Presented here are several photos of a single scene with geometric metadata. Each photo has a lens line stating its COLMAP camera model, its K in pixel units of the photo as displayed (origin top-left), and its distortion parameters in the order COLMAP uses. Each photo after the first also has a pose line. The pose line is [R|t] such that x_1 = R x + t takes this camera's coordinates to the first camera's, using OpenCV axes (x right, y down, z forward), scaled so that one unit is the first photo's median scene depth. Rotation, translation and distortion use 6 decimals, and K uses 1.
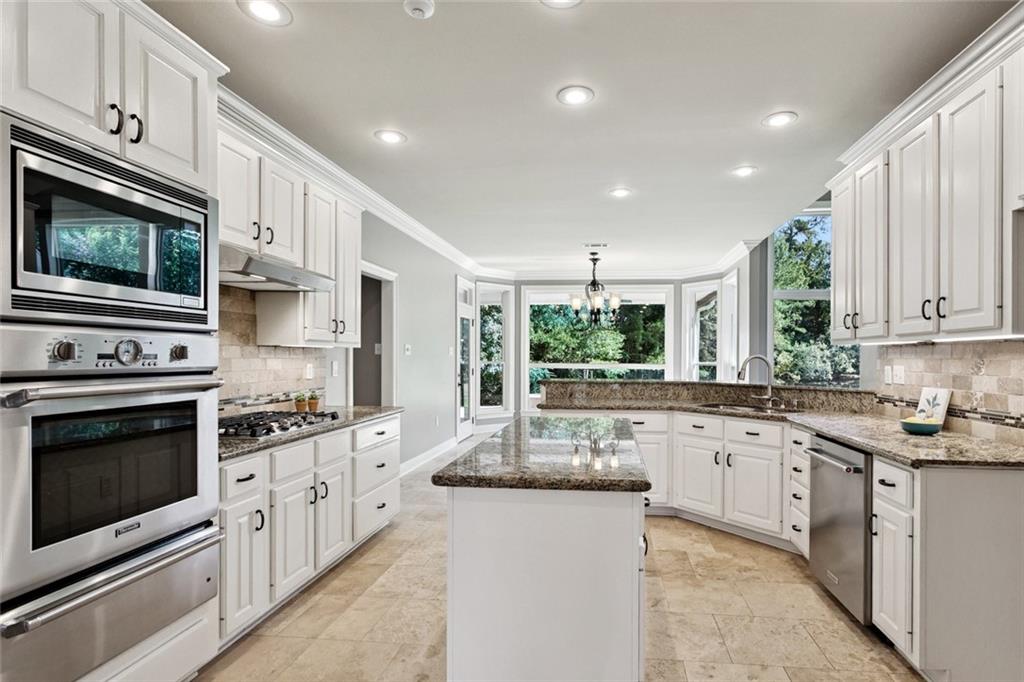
lens RADIAL K [[495.2, 0, 513.4], [0, 495.2, 350.1], [0, 0, 1]] dist [0.000962, 0.001433]
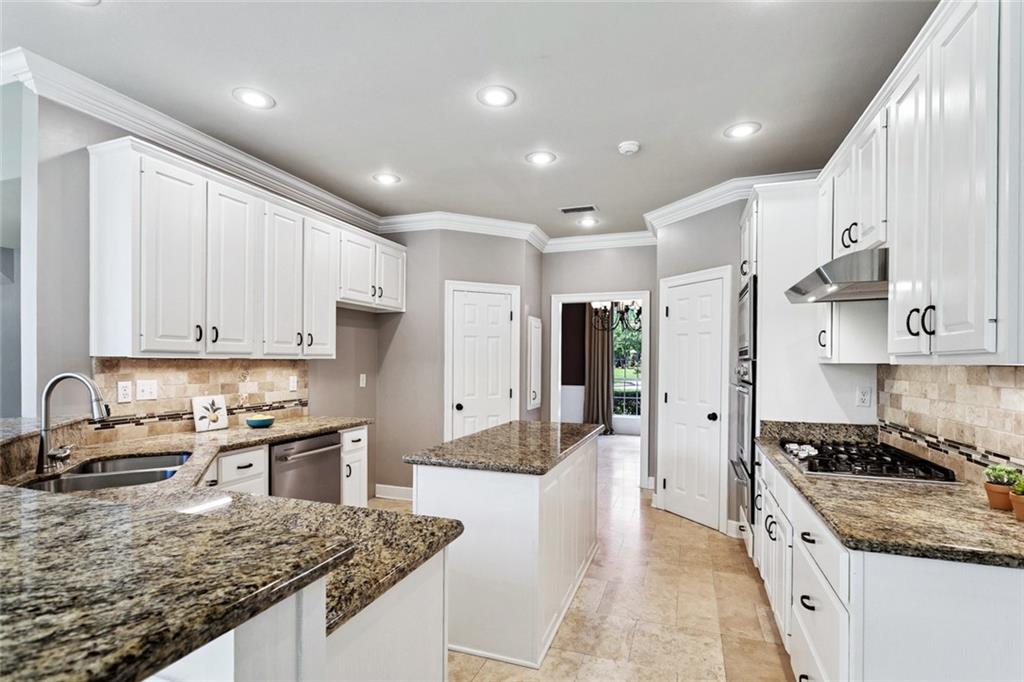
lens RADIAL K [[495.2, 0, 516.3], [0, 495.2, 366.9], [0, 0, 1]] dist [0.000962, 0.001433]
pose [[-0.988318, -0.011109, 0.151998, -0.064574], [-0.011688, 0.999927, -0.002915, 0.000875], [-0.151954, -0.004658, -0.988377, 2.072811]]
